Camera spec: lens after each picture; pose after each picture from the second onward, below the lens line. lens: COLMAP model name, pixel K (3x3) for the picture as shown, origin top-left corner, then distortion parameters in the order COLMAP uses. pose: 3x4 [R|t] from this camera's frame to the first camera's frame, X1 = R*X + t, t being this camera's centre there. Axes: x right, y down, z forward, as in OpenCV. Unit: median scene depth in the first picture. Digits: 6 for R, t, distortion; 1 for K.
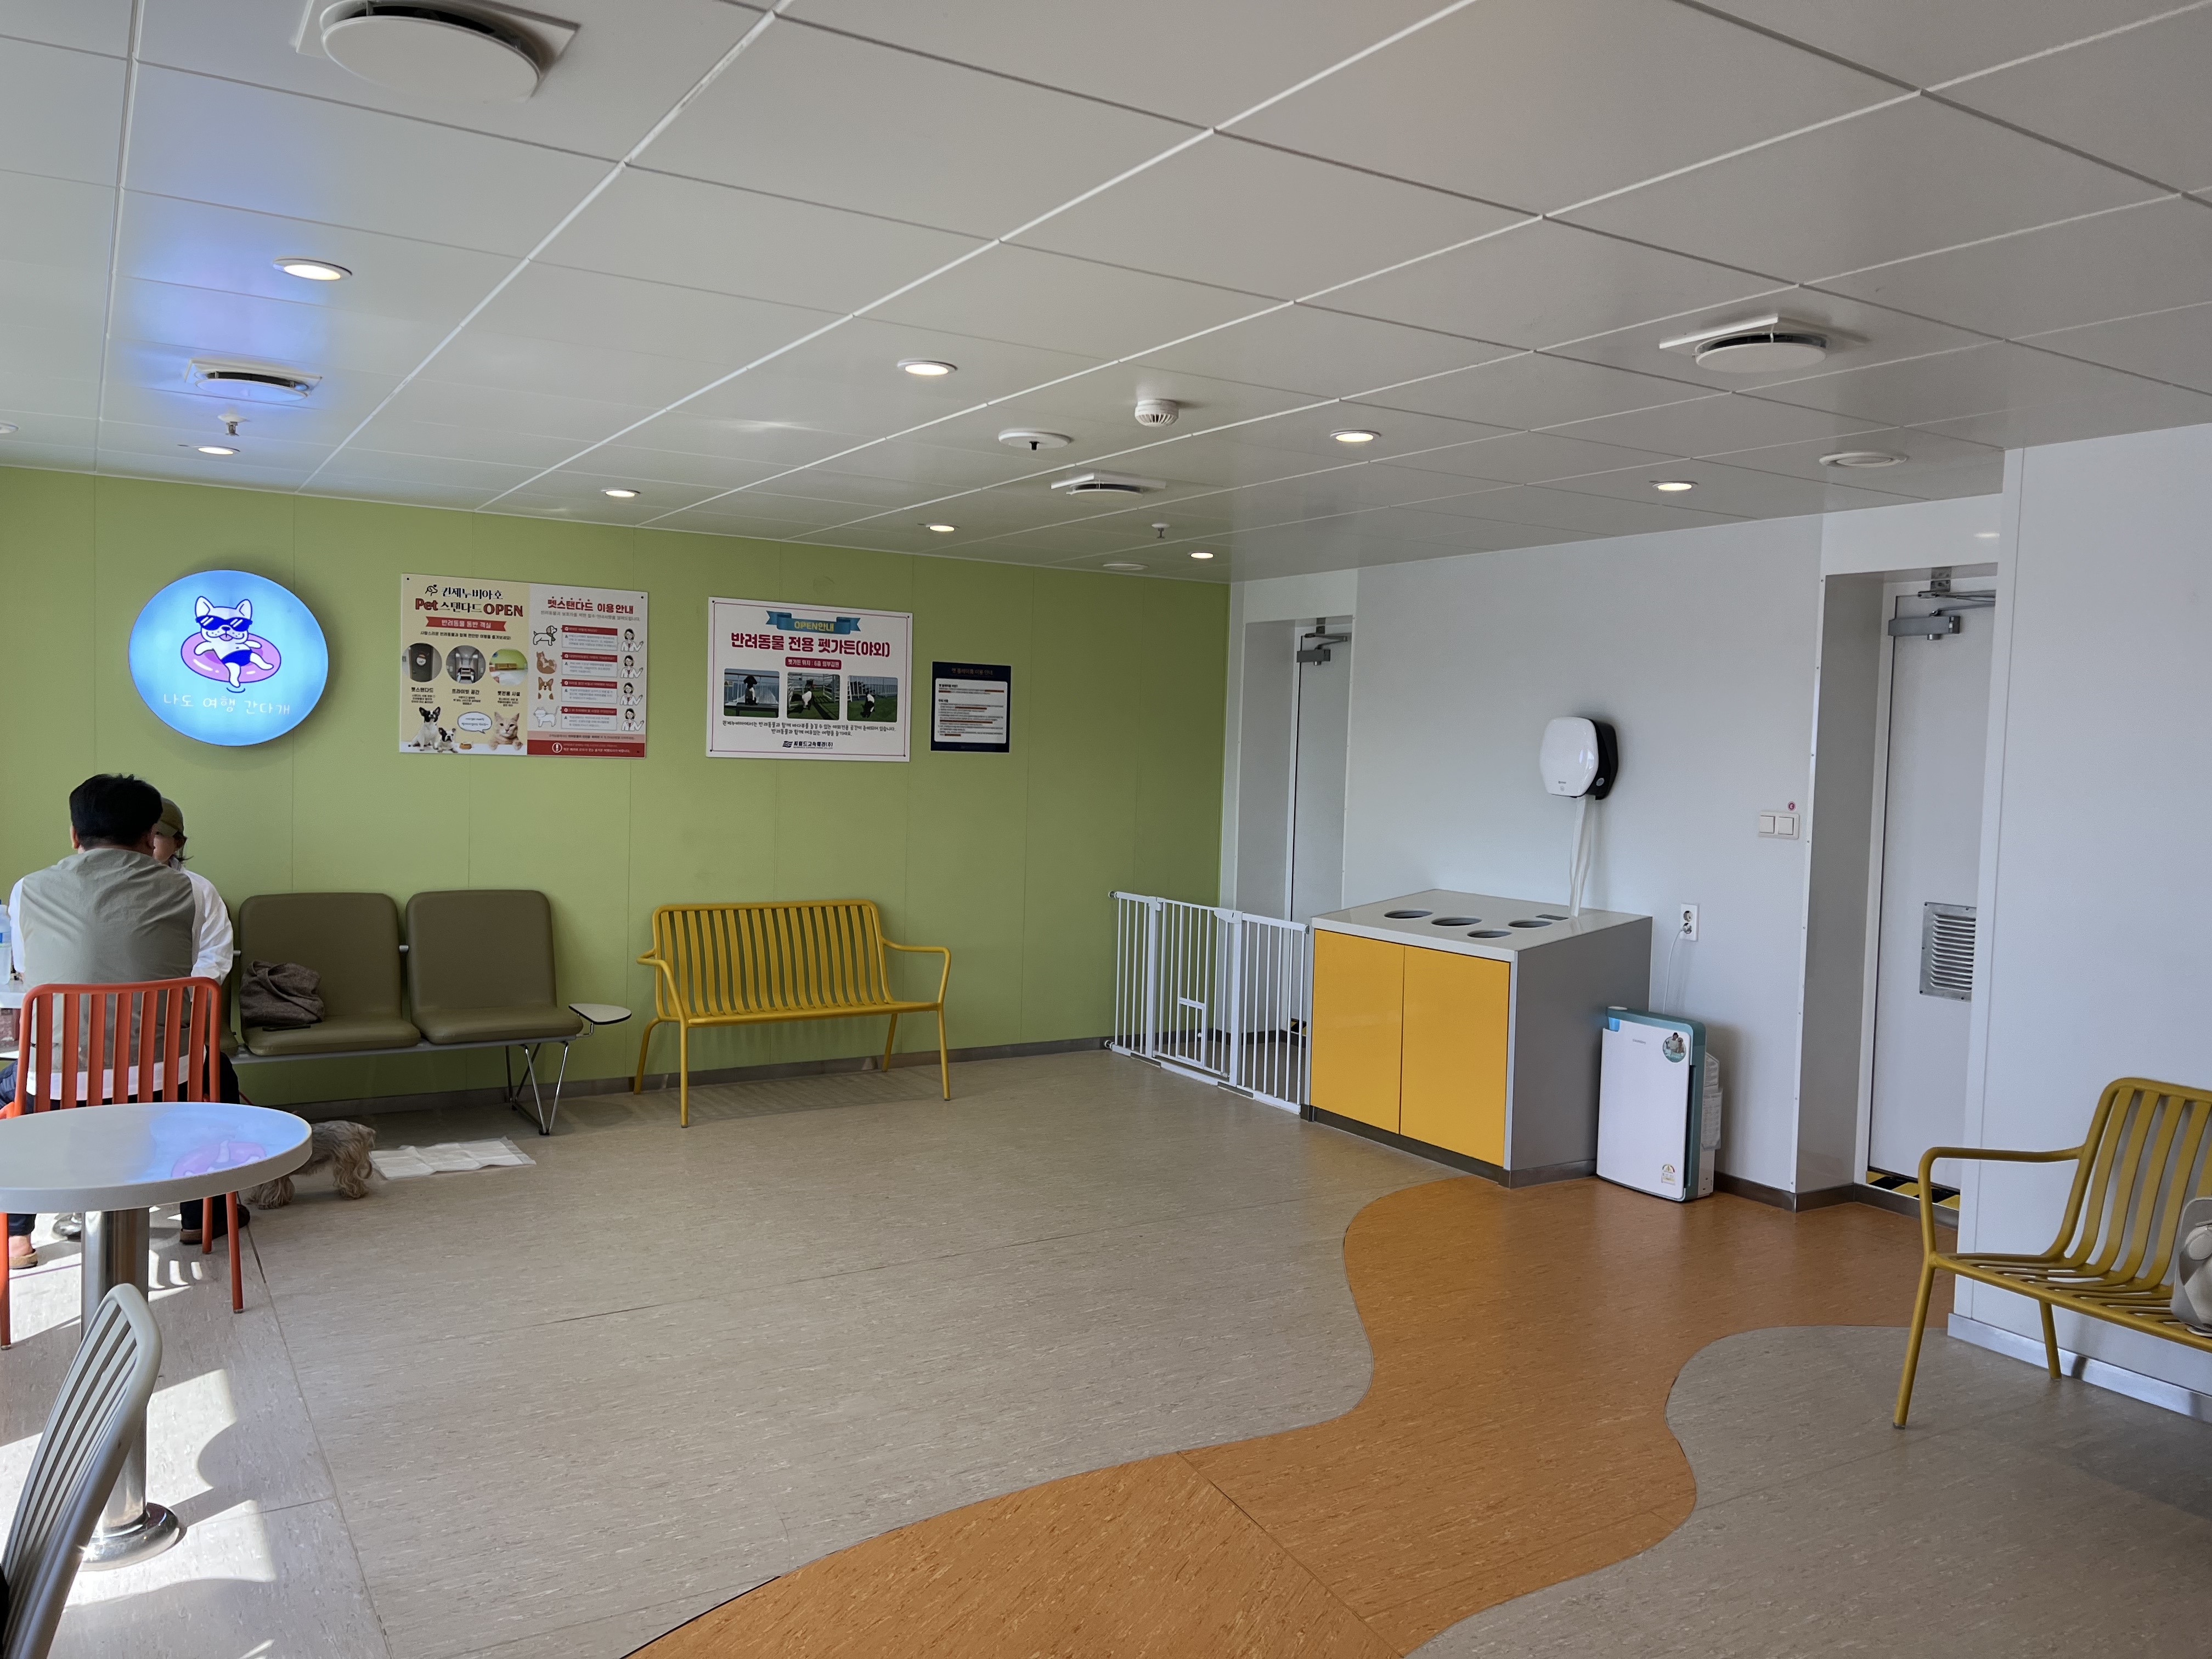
lens RADIAL K [[1662.9, 0, 1110.1], [0, 1662.9, 828.1], [0, 0, 1]] dist [0.035094, -0.003576]
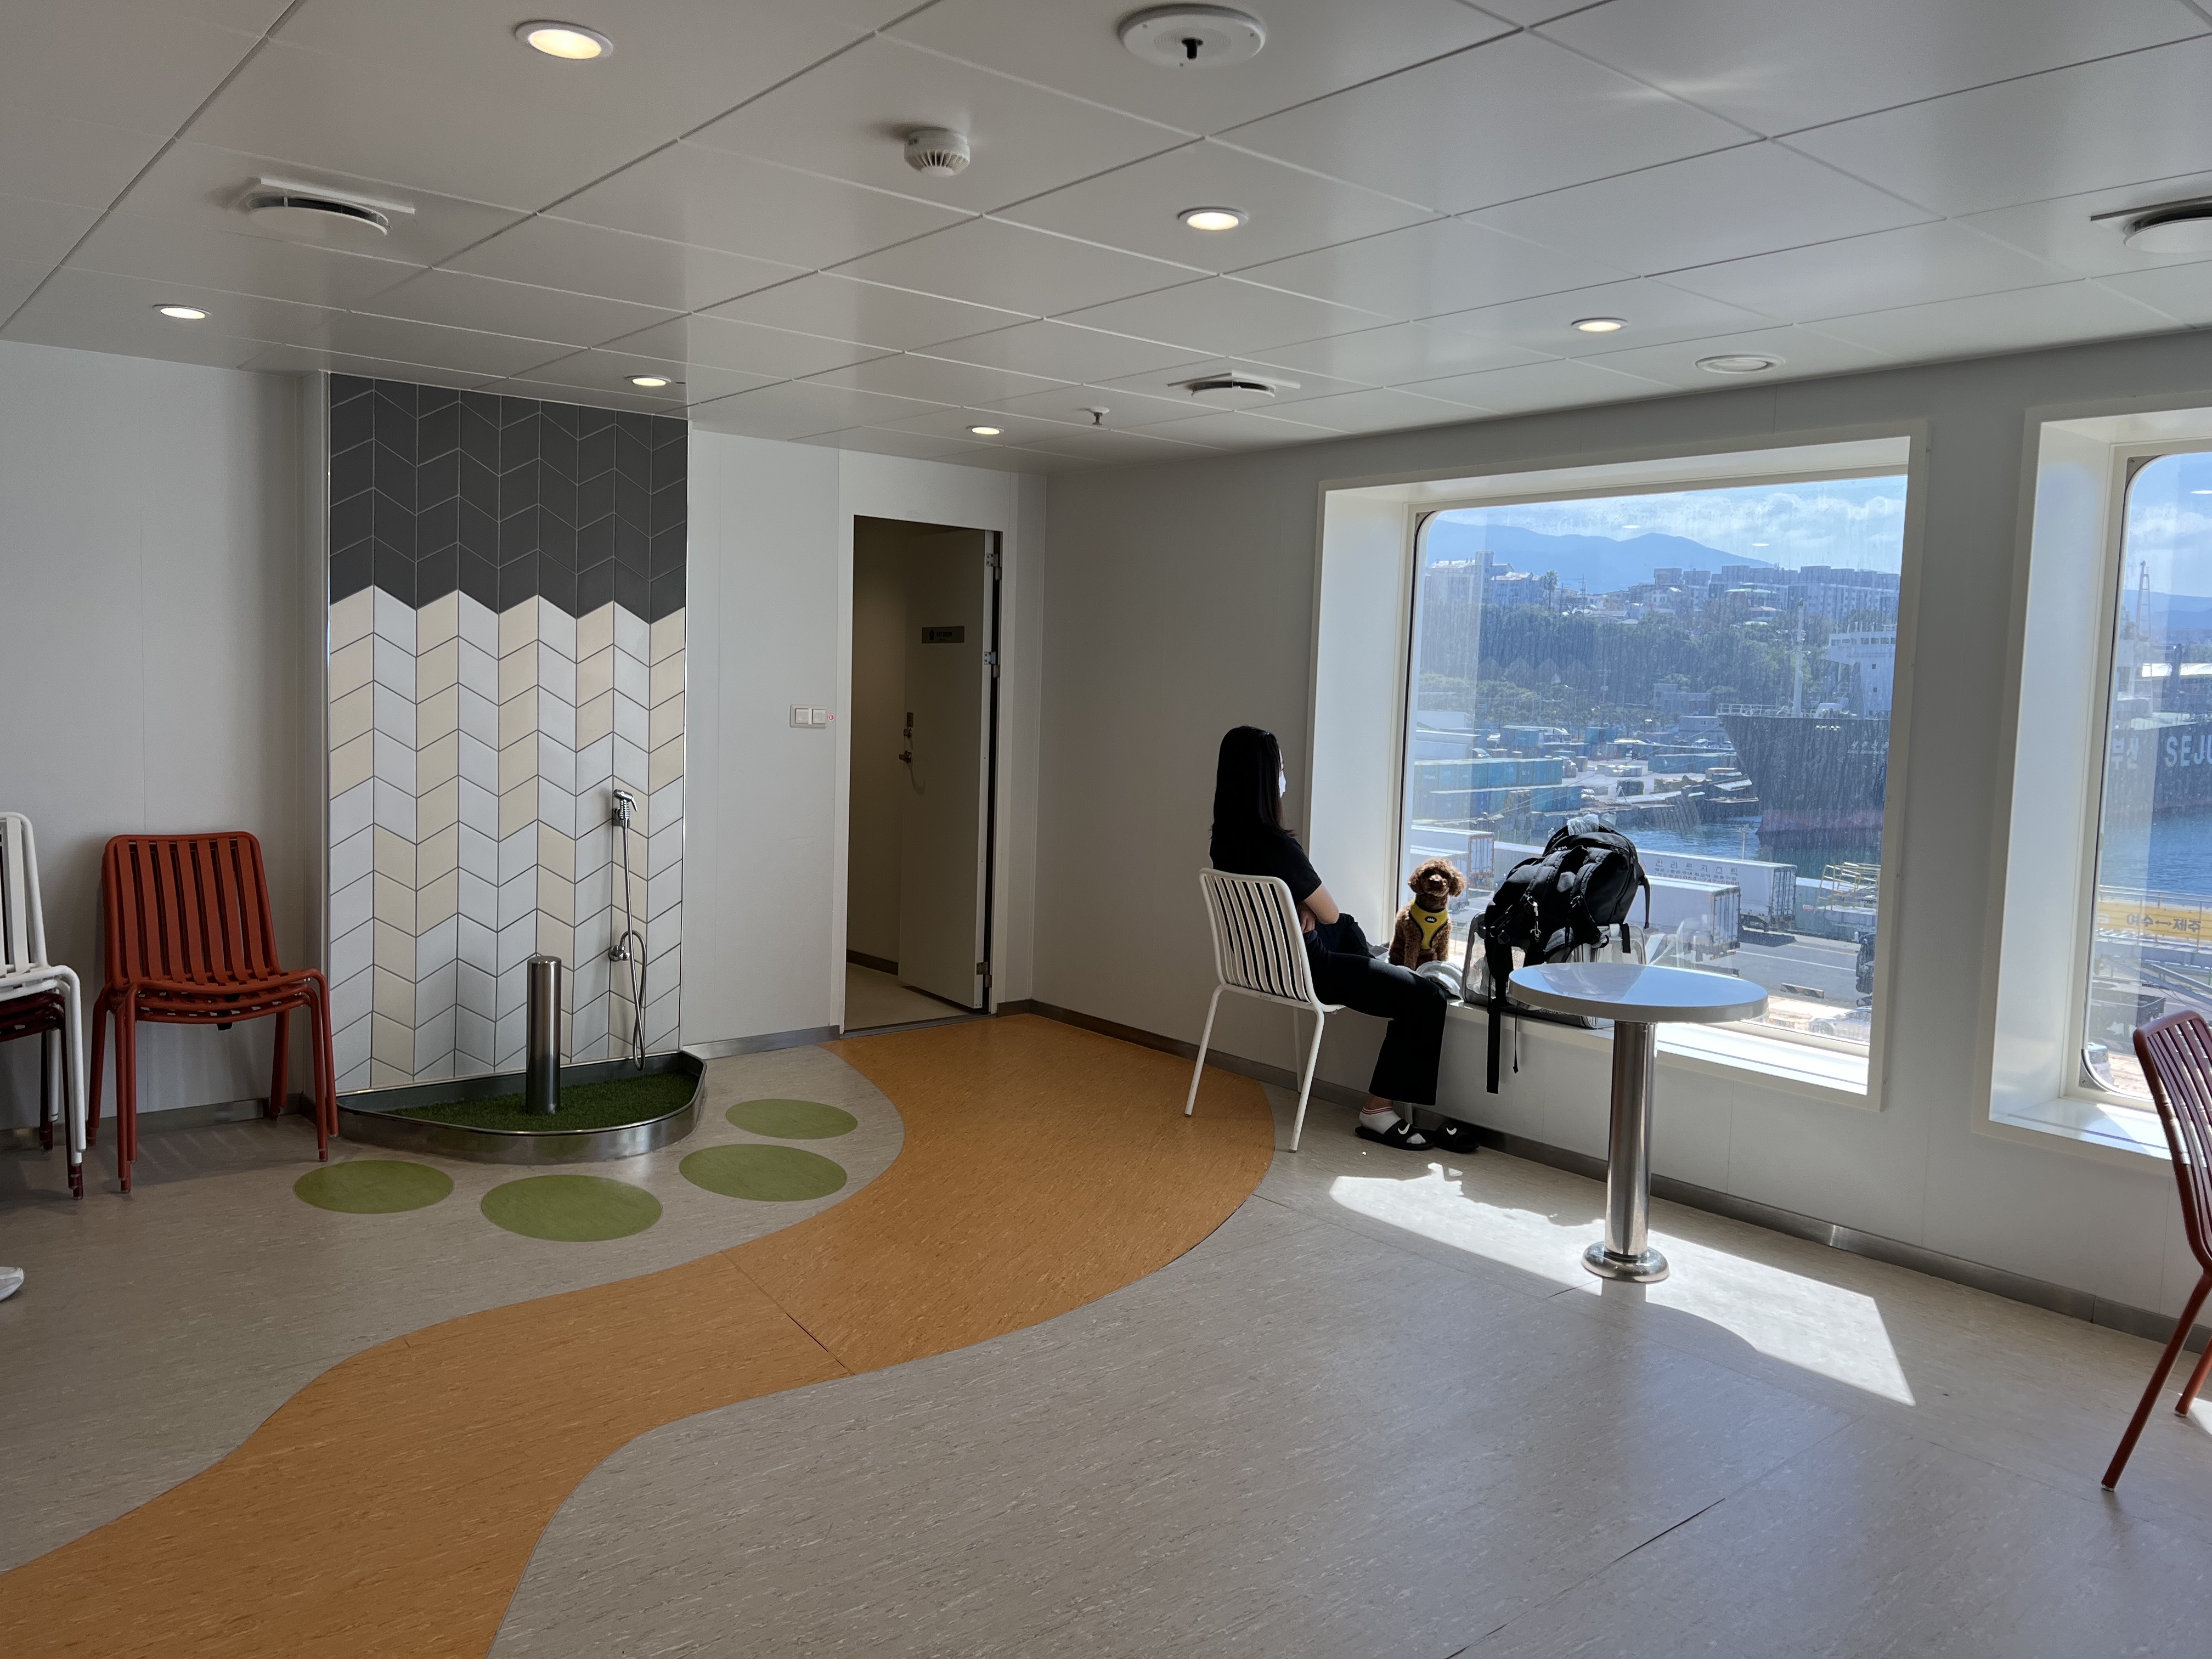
lens RADIAL K [[1662.9, 0, 1106.0], [0, 1662.9, 824.4], [0, 0, 1]] dist [0.035094, -0.003576]
pose [[-0.988838, -0.046741, -0.141476, 0.048332], [-0.066285, 0.988385, 0.136751, -0.090807], [0.133441, 0.144603, -0.980451, 1.952624]]
